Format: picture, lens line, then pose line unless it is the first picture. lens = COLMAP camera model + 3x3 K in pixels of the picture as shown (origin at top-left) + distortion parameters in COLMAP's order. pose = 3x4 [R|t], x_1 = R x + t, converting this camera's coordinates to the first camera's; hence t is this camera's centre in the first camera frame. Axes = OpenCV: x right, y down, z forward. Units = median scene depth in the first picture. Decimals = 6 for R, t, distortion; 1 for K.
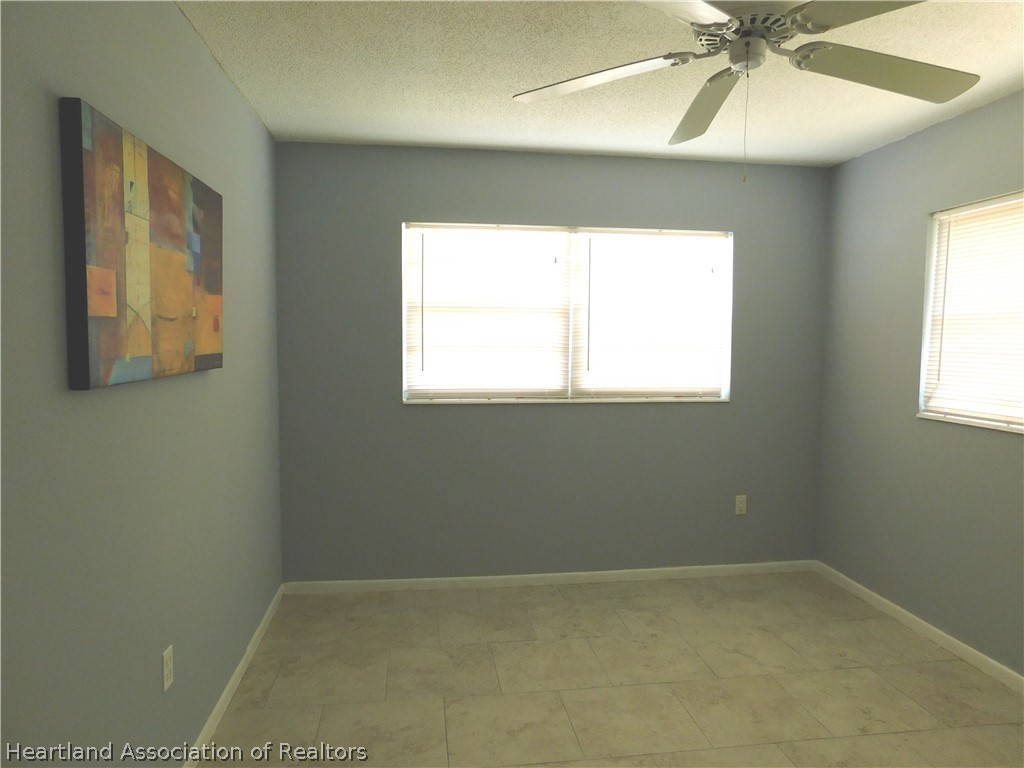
lens RADIAL K [[680.1, 0, 512.0], [0, 680.1, 384.0], [0, 0, 1]] dist [-0.065751, 0.057671]
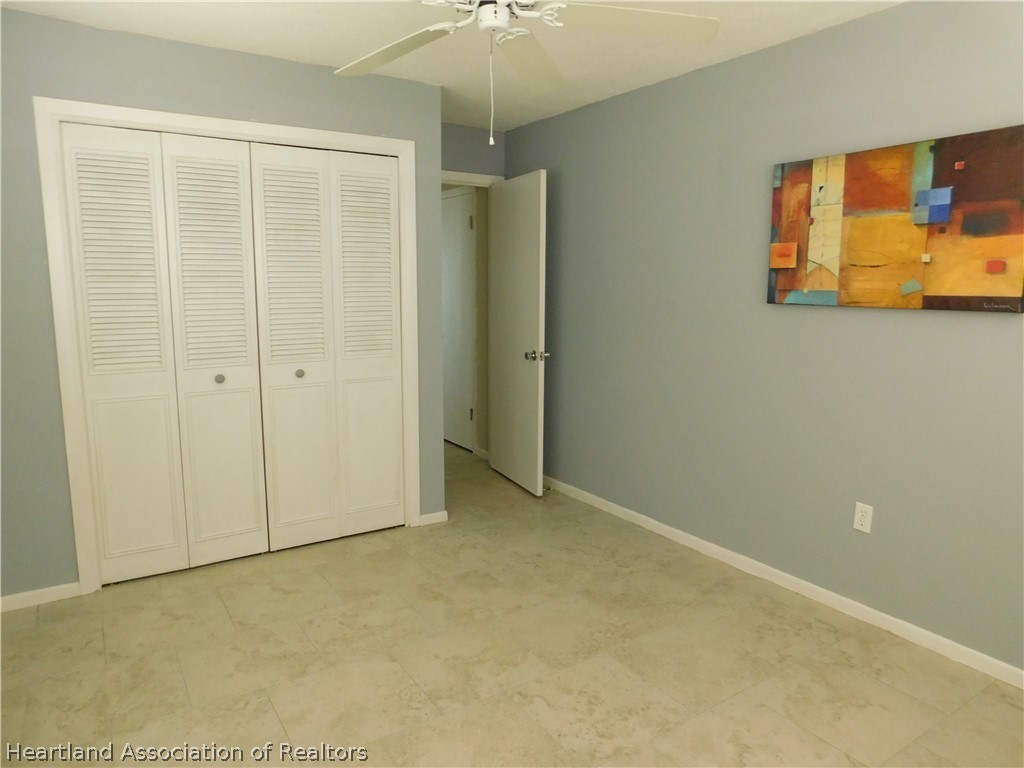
lens RADIAL K [[680.1, 0, 512.0], [0, 680.1, 384.0], [0, 0, 1]] dist [-0.065751, 0.057671]
pose [[-0.902100, 0.054028, -0.428131, 0.809814], [-0.042254, 0.976305, 0.212235, -0.127568], [0.429453, 0.209548, -0.878442, 2.047973]]
